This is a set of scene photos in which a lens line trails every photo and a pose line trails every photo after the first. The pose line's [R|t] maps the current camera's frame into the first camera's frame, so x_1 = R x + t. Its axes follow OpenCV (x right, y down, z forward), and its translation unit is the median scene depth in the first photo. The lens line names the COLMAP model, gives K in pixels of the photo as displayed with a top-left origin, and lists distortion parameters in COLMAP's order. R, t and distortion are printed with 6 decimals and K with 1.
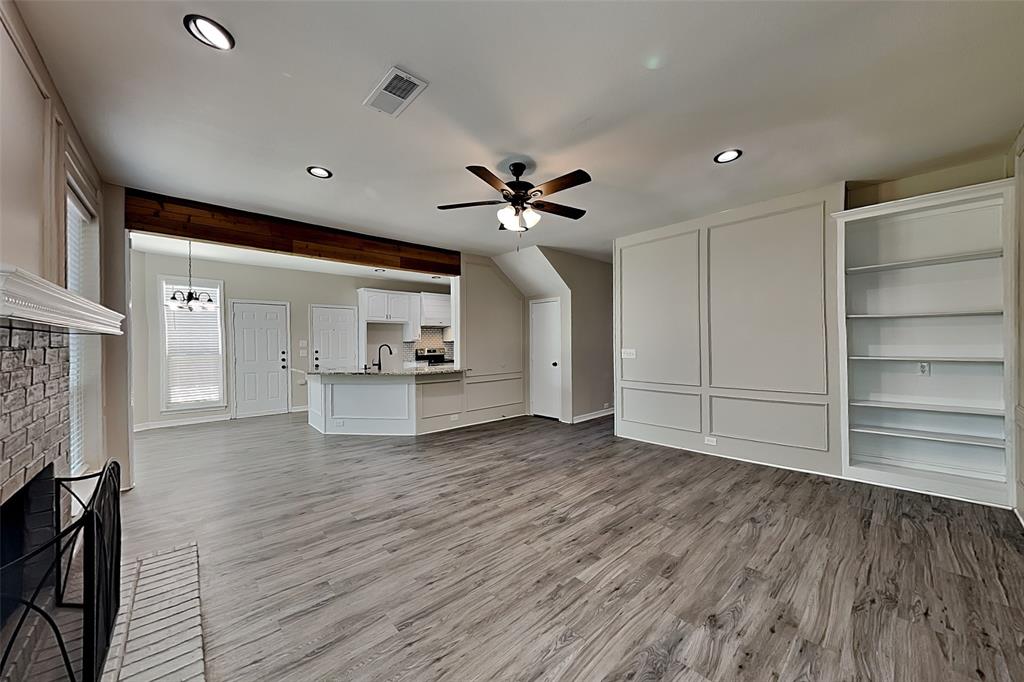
lens RADIAL K [[364.0, 0, 517.7], [0, 364.0, 342.4], [0, 0, 1]] dist [0.000352, -0.000047]
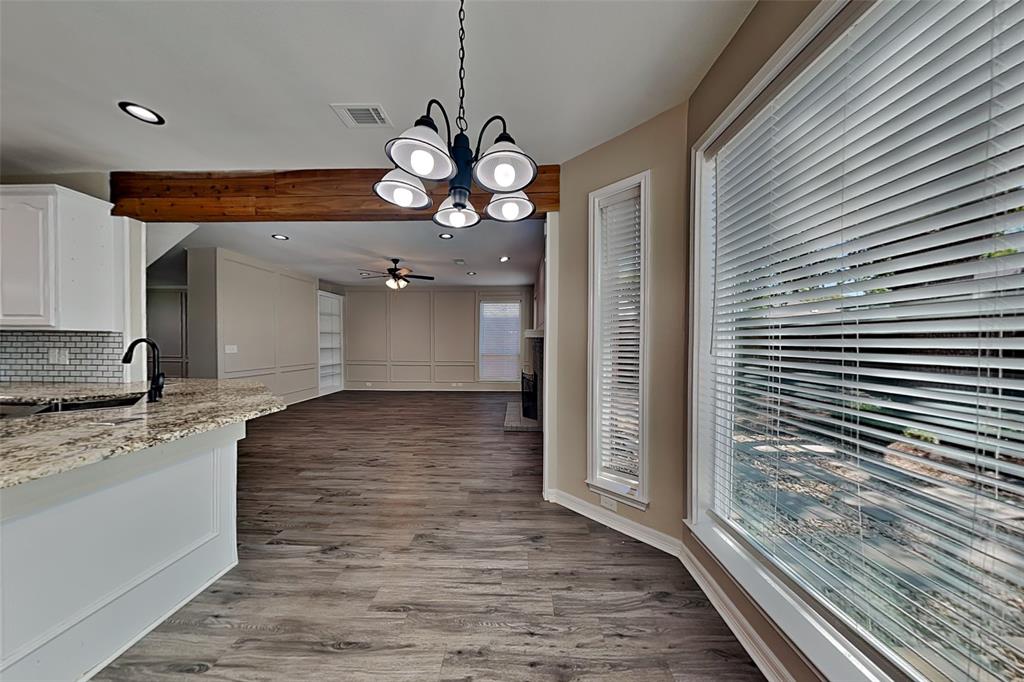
lens RADIAL K [[364.0, 0, 508.8], [0, 364.0, 347.4], [0, 0, 1]] dist [0.000352, -0.000047]
pose [[-0.726470, 0.002255, 0.687194, -1.173587], [0.002007, 0.999997, -0.001160, 0.028826], [-0.687195, 0.000536, -0.726473, 1.258733]]
